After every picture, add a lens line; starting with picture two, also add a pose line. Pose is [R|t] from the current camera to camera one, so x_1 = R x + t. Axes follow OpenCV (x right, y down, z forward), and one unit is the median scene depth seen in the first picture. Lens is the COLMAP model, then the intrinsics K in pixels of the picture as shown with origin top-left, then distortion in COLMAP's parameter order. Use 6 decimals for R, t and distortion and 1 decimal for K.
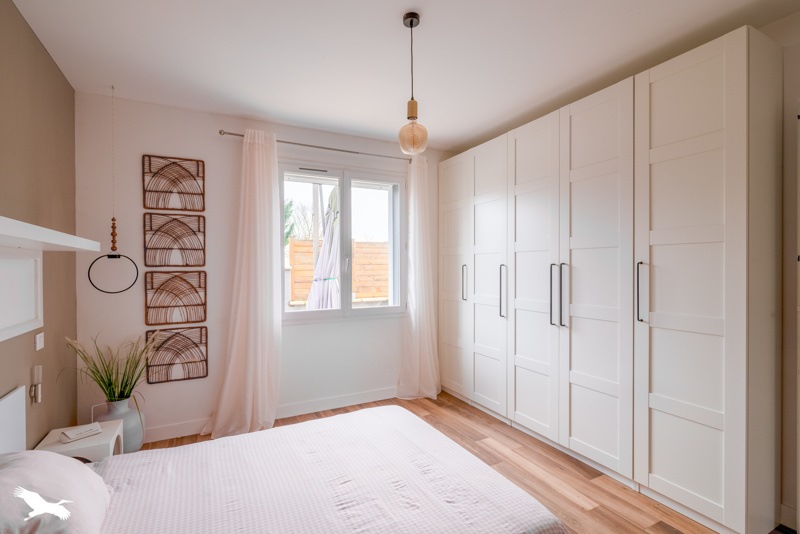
lens RADIAL K [[372.0, 0, 405.0], [0, 372.0, 268.3], [0, 0, 1]] dist [-0.004533, -0.000185]
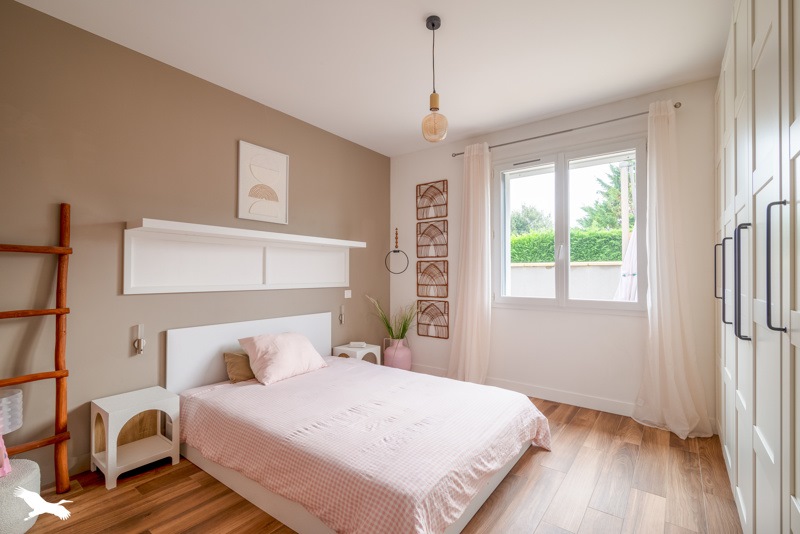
lens RADIAL K [[372.0, 0, 406.5], [0, 372.0, 267.7], [0, 0, 1]] dist [-0.004533, -0.000185]
pose [[0.425603, -0.009393, -0.904861, 0.642821], [-0.006902, 0.999883, -0.013626, 0.055166], [0.904884, 0.012044, 0.425489, 0.295079]]
